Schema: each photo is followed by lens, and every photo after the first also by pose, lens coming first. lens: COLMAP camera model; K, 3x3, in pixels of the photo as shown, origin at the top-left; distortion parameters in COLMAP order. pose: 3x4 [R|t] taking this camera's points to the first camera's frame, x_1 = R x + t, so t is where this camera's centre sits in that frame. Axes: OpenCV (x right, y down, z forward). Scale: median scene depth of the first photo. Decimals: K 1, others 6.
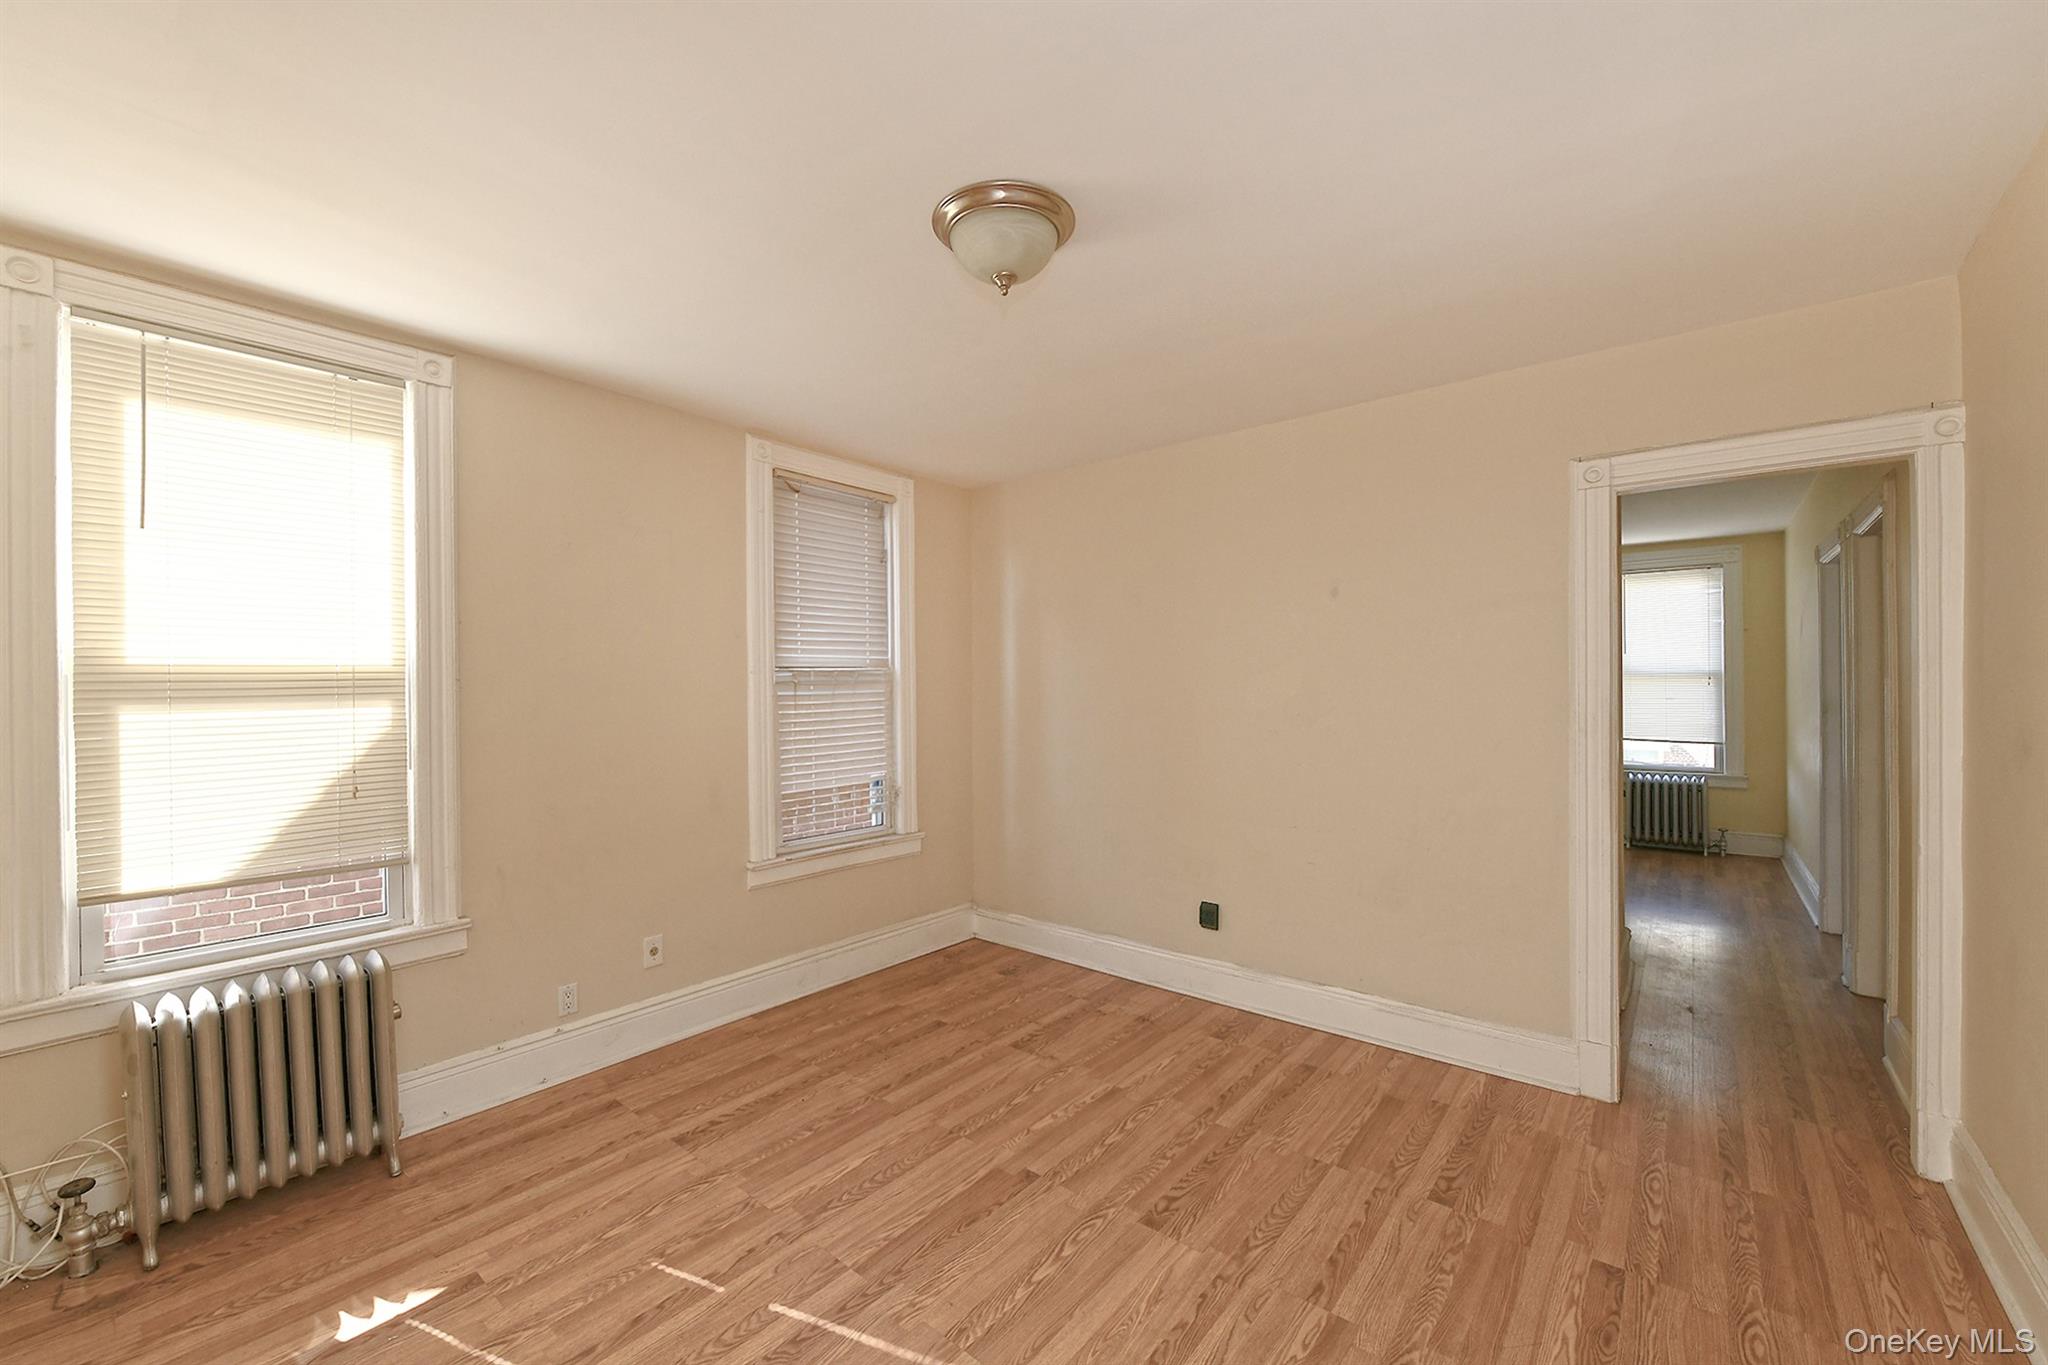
lens RADIAL K [[815.3, 0, 1038.8], [0, 815.3, 696.6], [0, 0, 1]] dist [0.000076, -0.003052]
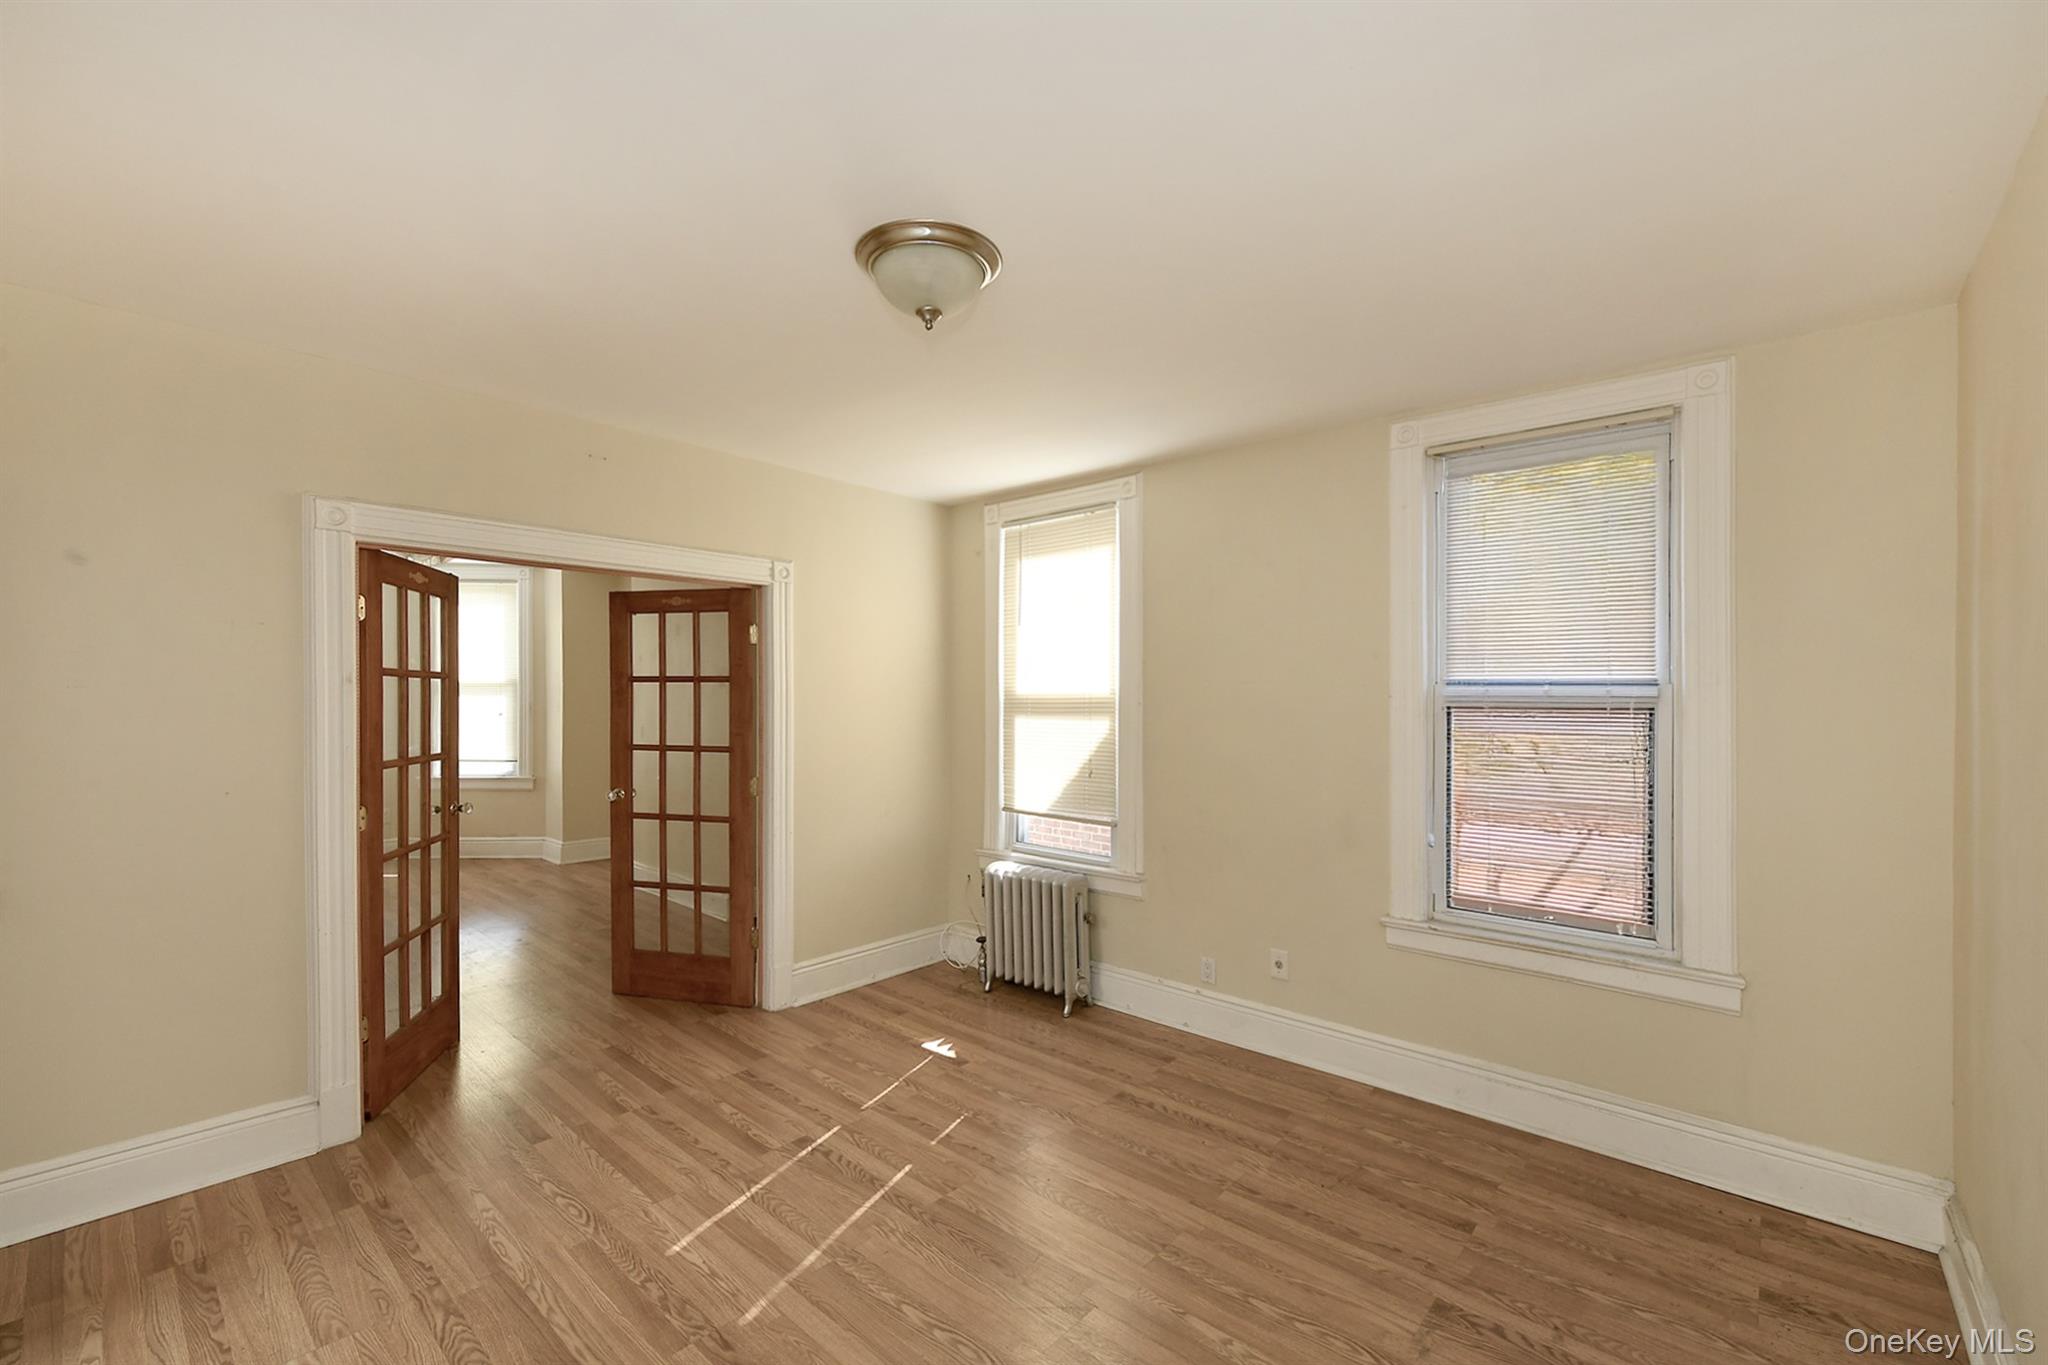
lens RADIAL K [[840.4, 0, 1024.8], [0, 840.4, 714.2], [0, 0, 1]] dist [-0.010016, -0.000226]
pose [[-0.038291, 0.022227, -0.999019, 0.758584], [-0.021459, 0.999504, 0.023060, -0.032112], [0.999036, 0.022321, -0.037795, 0.885044]]
